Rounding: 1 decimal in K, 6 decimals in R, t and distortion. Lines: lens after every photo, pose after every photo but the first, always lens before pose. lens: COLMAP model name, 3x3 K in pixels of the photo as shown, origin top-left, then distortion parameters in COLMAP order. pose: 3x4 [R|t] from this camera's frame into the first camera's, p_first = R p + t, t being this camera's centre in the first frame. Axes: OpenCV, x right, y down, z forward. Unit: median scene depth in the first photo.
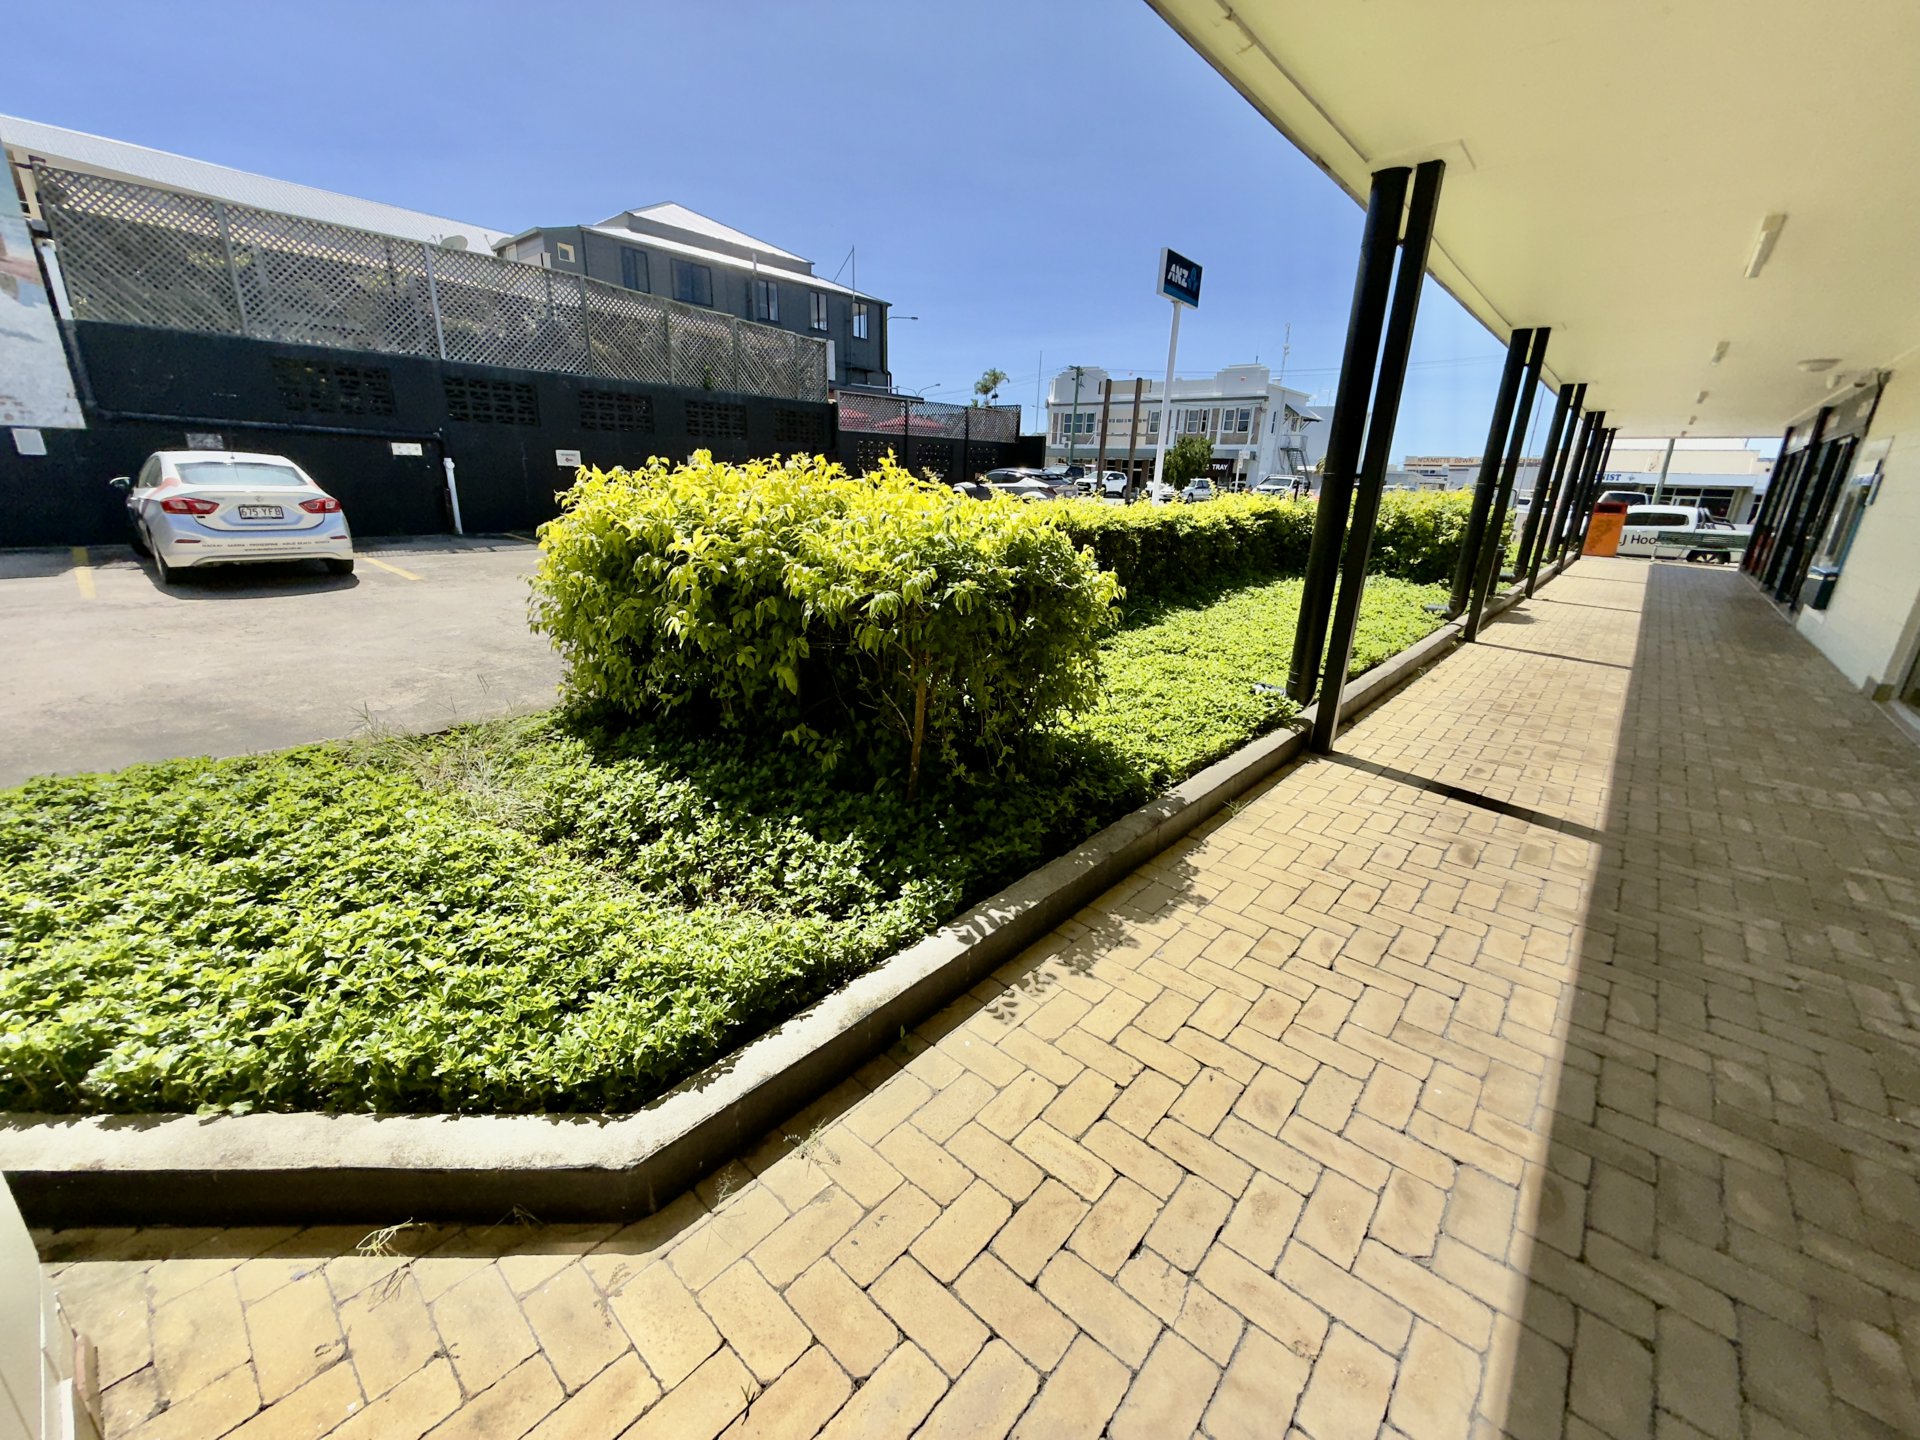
lens RADIAL K [[762.1, 0, 953.9], [0, 762.1, 717.6], [0, 0, 1]] dist [0.001048, -0.000439]
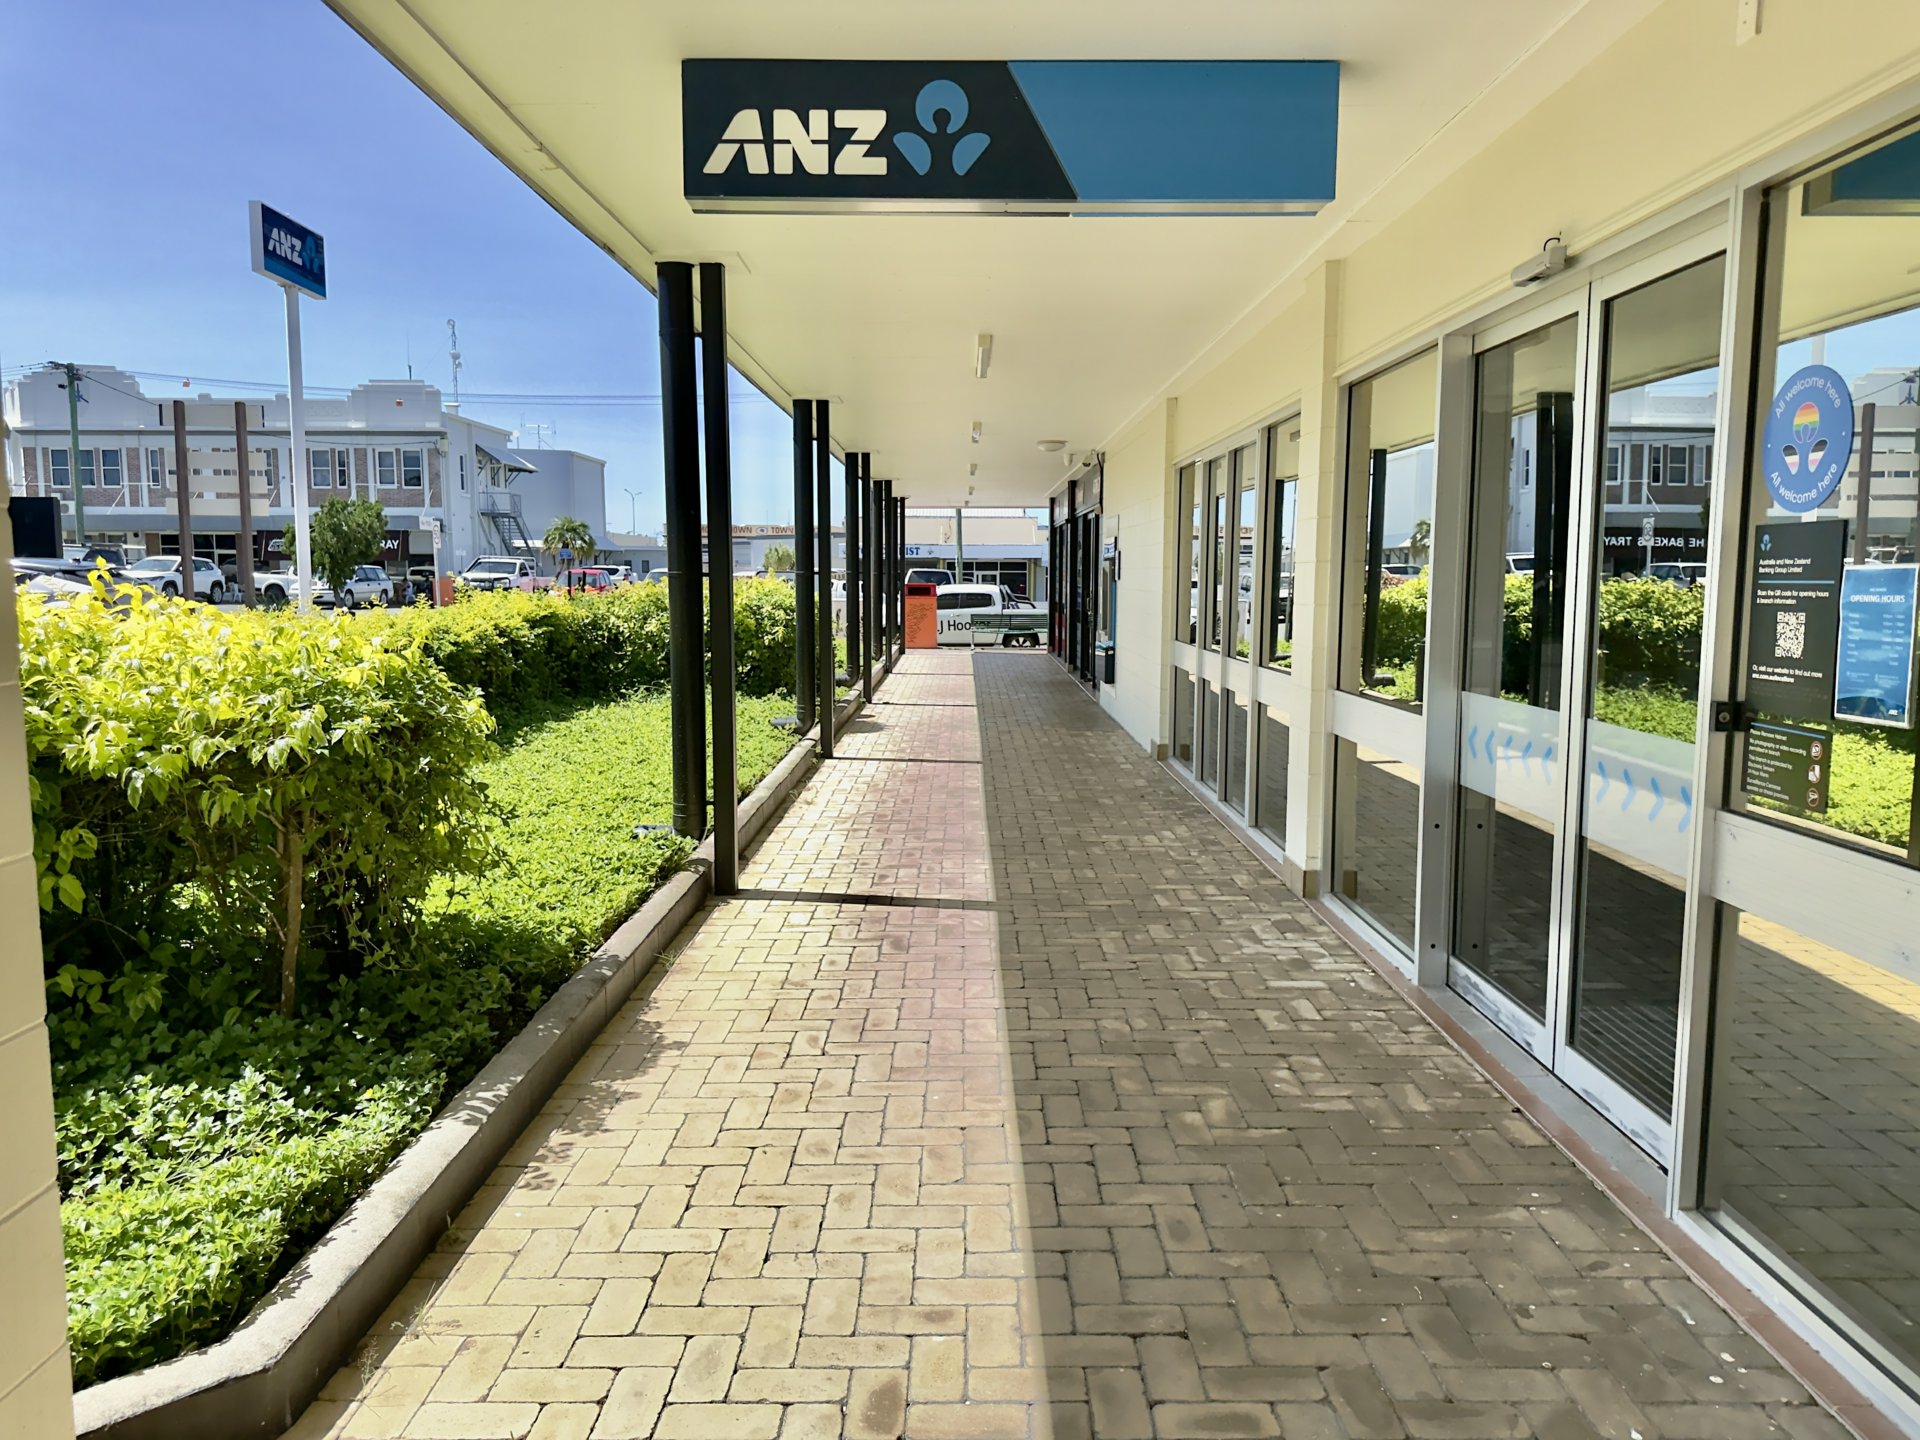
lens RADIAL K [[1351.1, 0, 960.2], [0, 1351.1, 723.5], [0, 0, 1]] dist [0.058039, -0.063388]
pose [[0.747608, -0.103891, 0.655965, -0.267856], [0.222659, 0.969735, -0.100181, 0.068173], [-0.625704, 0.220952, 0.748114, -0.292363]]
